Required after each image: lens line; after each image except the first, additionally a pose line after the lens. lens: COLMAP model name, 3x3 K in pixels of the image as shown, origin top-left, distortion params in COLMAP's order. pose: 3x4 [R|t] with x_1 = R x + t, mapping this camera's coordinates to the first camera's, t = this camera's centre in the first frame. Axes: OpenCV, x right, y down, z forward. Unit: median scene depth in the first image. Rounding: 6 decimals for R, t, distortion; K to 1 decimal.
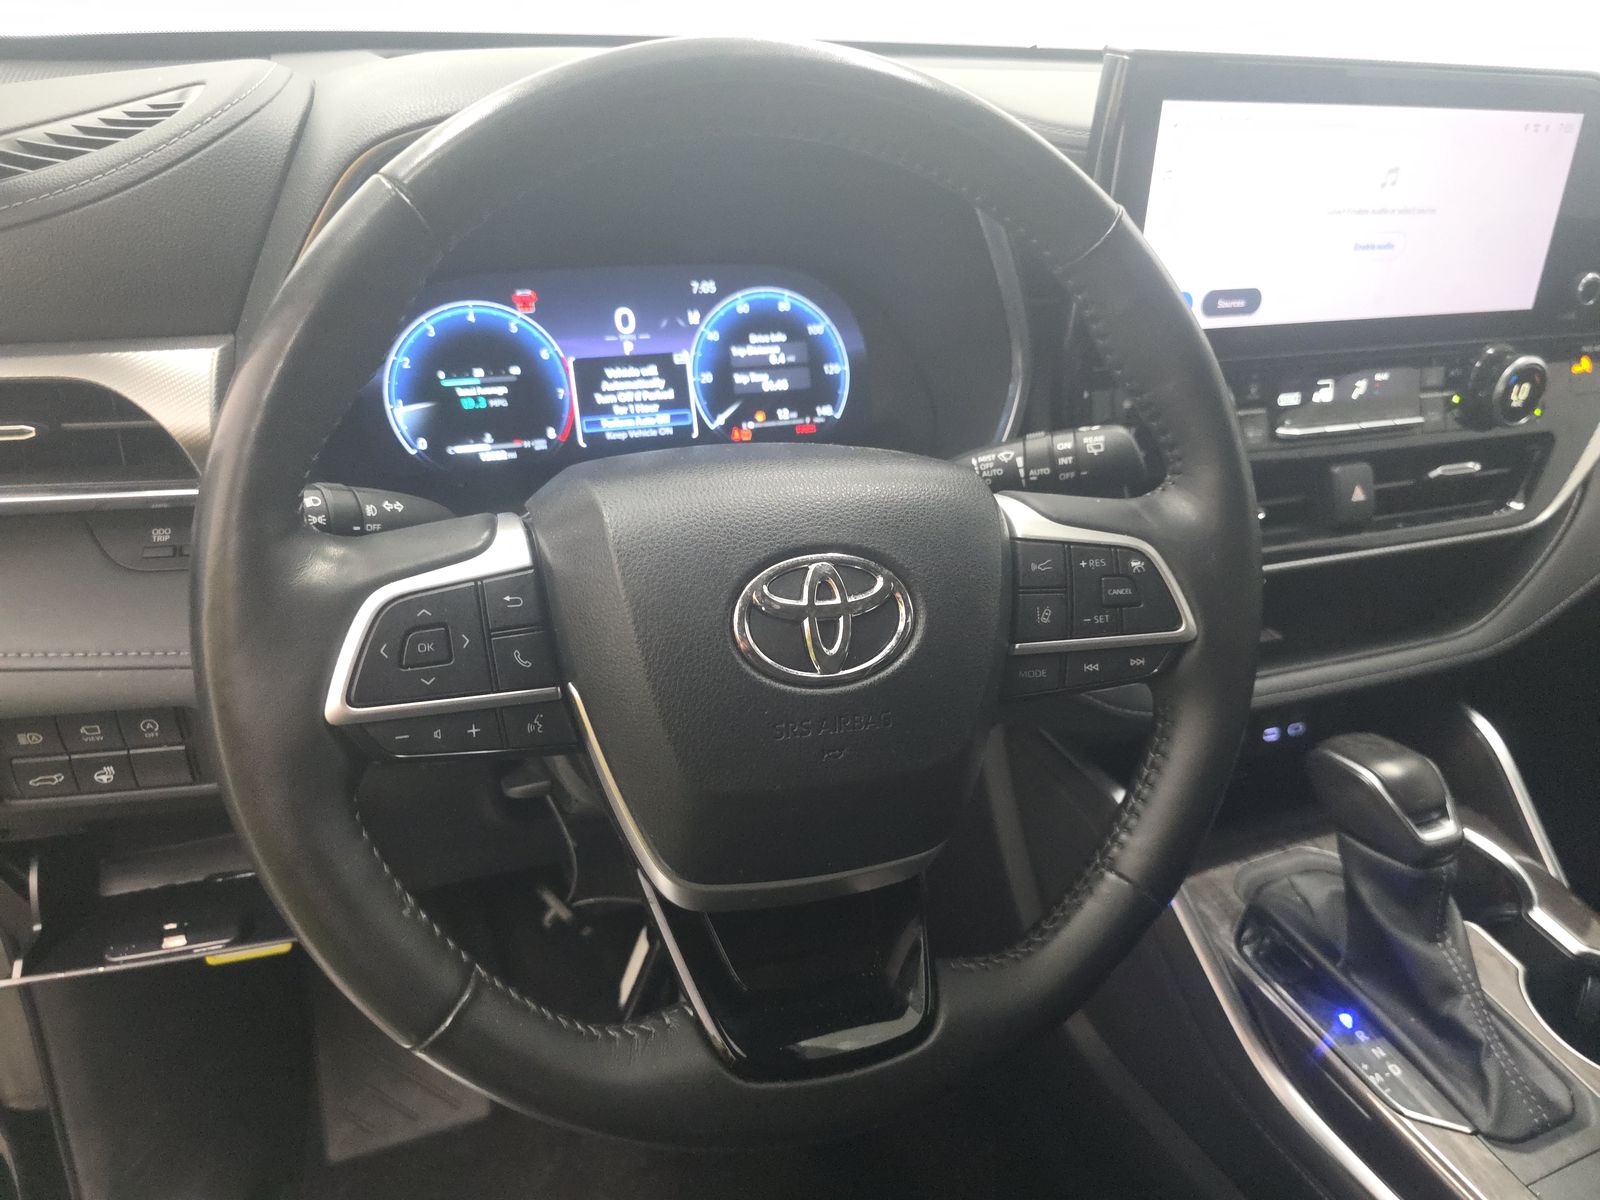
lens RADIAL K [[1081.6, 0, 796.6], [0, 1081.6, 597.1], [0, 0, 1]] dist [0.045974, -0.059944]
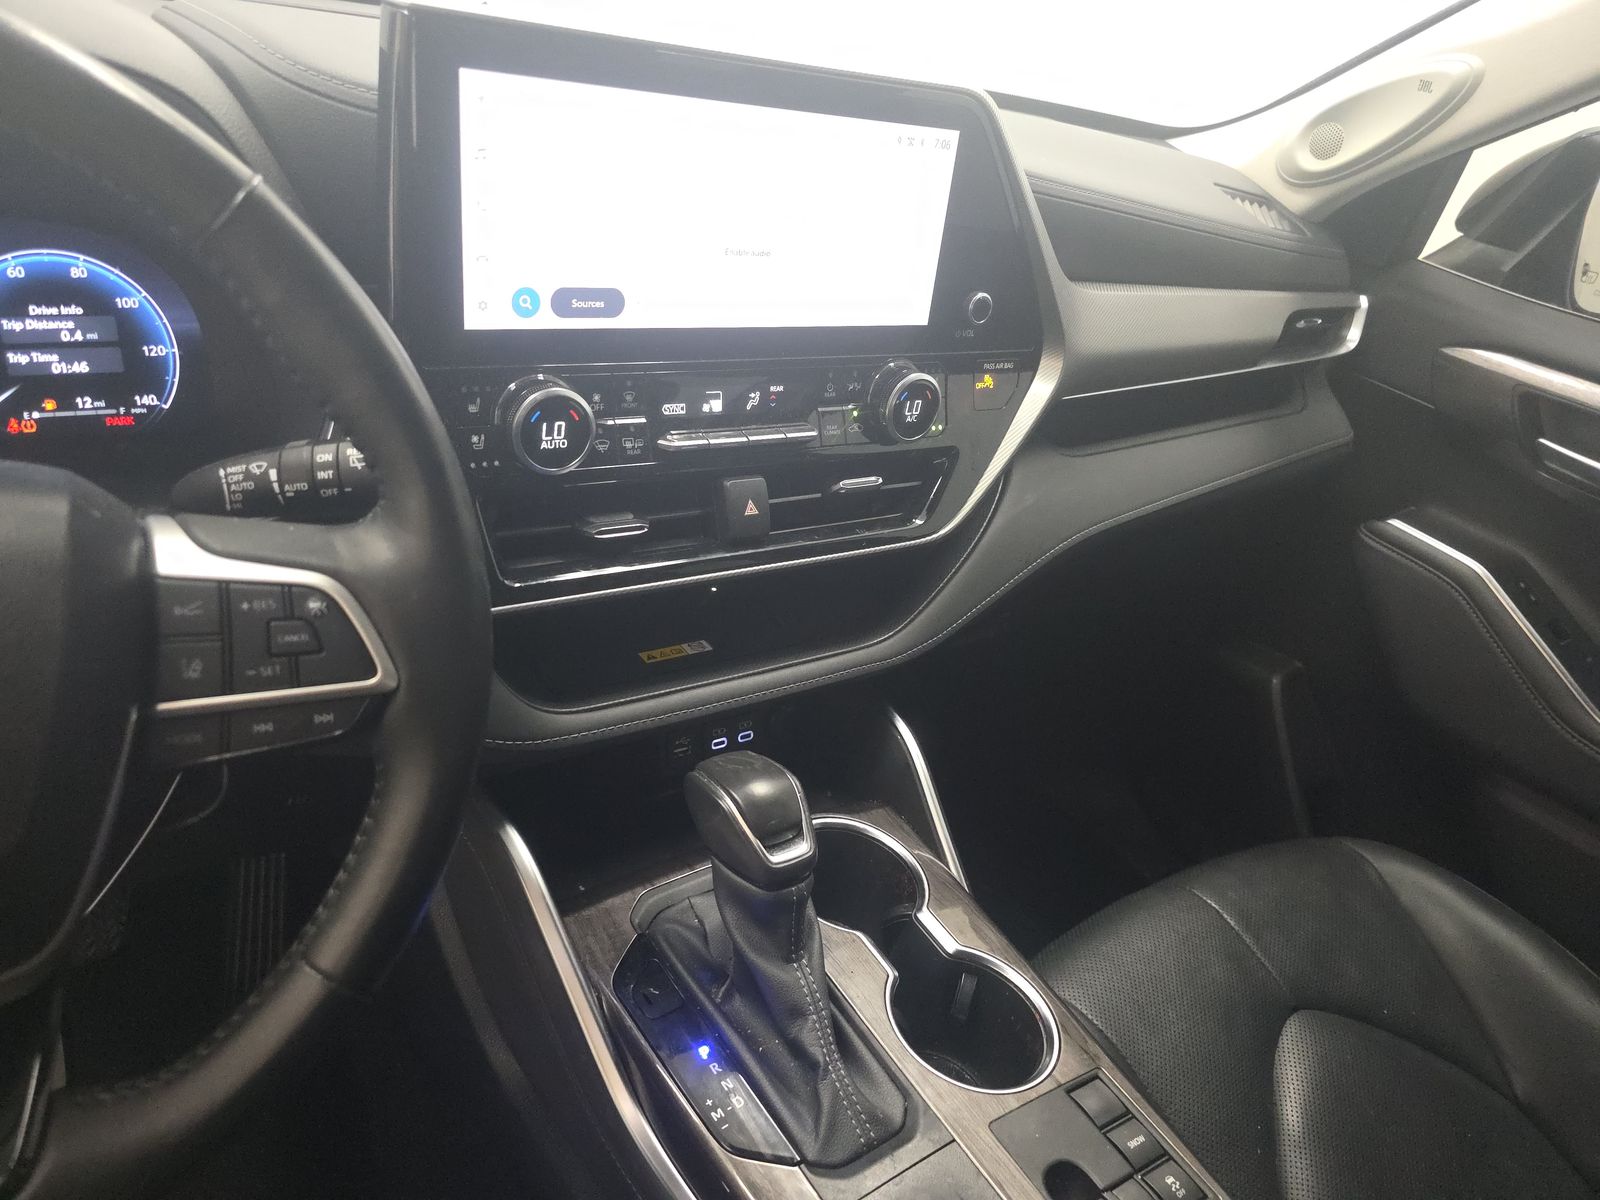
lens RADIAL K [[1081.6, 0, 784.8], [0, 1081.6, 610.1], [0, 0, 1]] dist [0.045974, -0.059944]
pose [[0.965654, -0.015518, 0.259368, 0.305981], [0.007349, 0.999447, 0.032433, -0.035333], [-0.259727, -0.029413, 0.965234, 0.050697]]
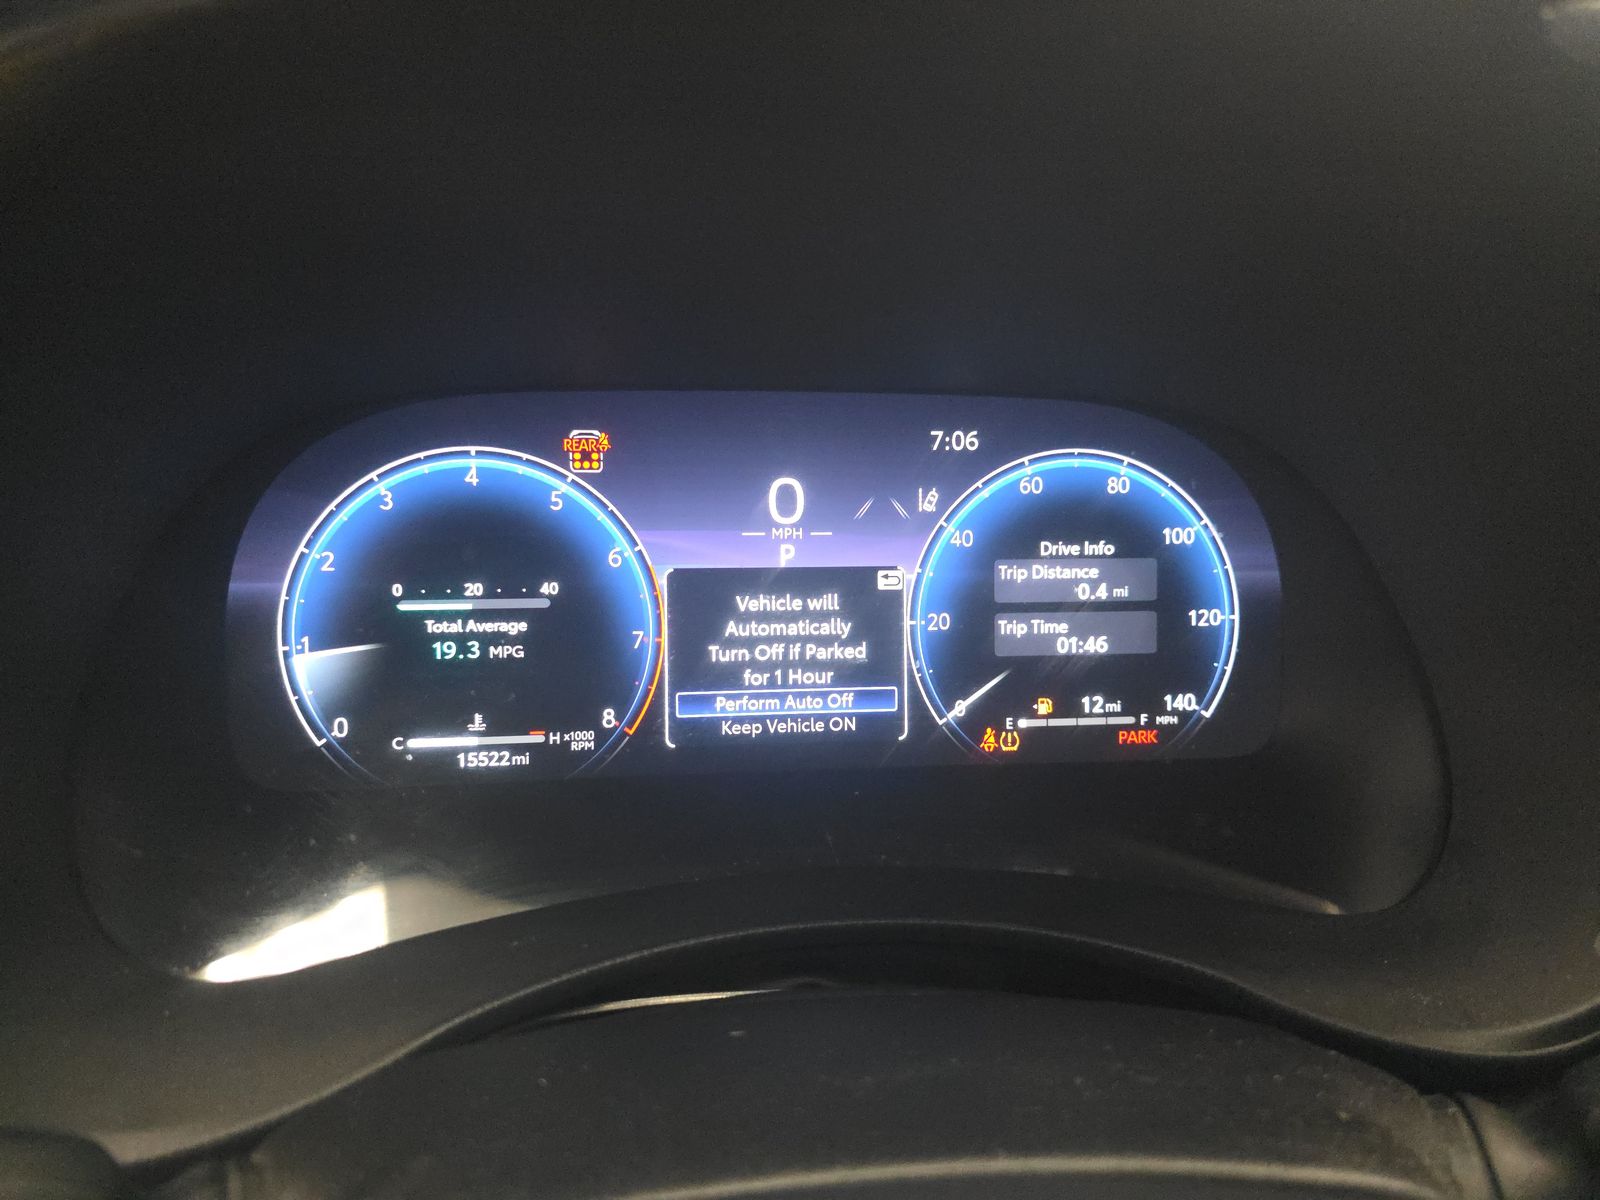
lens RADIAL K [[1081.6, 0, 794.4], [0, 1081.6, 596.2], [0, 0, 1]] dist [0.045974, -0.059944]
pose [[0.971893, 0.105711, -0.210356, -0.047586], [-0.118779, 0.991638, -0.050452, -0.188047], [0.203264, 0.074020, 0.976322, 0.530706]]
